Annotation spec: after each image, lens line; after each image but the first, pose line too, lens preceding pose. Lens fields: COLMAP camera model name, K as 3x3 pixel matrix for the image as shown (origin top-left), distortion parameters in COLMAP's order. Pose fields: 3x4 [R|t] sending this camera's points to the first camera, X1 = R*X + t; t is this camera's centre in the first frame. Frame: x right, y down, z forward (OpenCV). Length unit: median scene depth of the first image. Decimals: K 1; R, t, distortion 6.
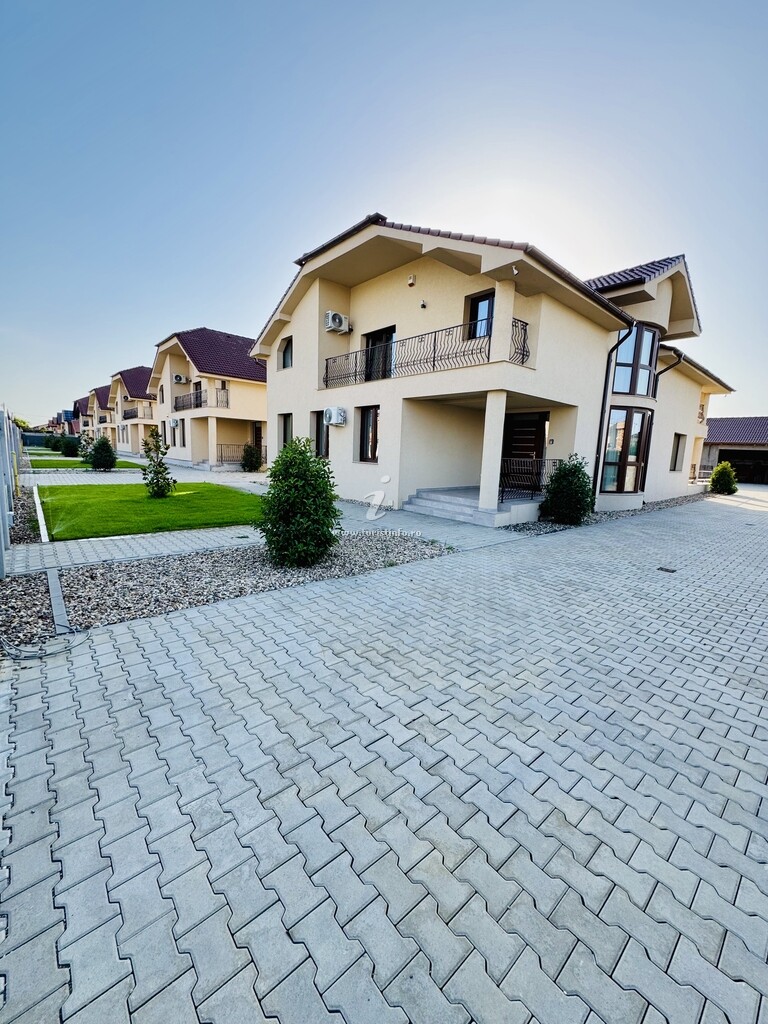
lens RADIAL K [[409.2, 0, 383.1], [0, 409.2, 510.8], [0, 0, 1]] dist [-0.000499, 0.000155]
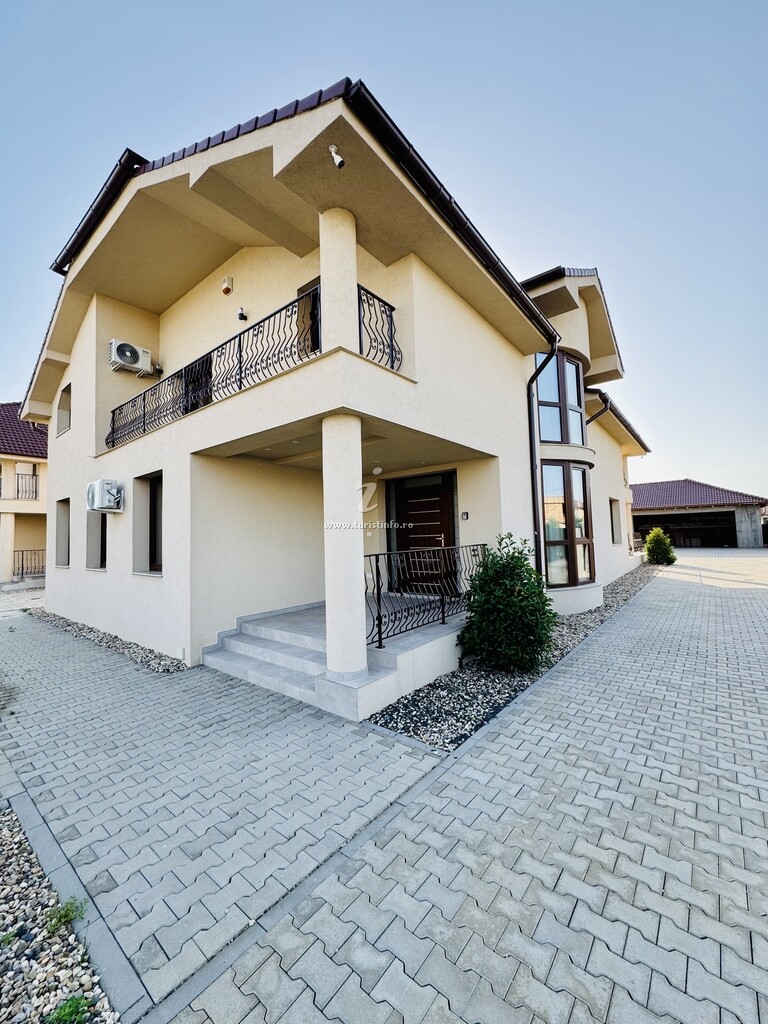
lens RADIAL K [[409.2, 0, 383.2], [0, 409.2, 511.0], [0, 0, 1]] dist [-0.000499, 0.000155]
pose [[0.982798, -0.058316, 0.175236, 0.173921], [0.093133, 0.975852, -0.197584, -0.063042], [-0.159482, 0.210505, 0.964496, 0.404085]]
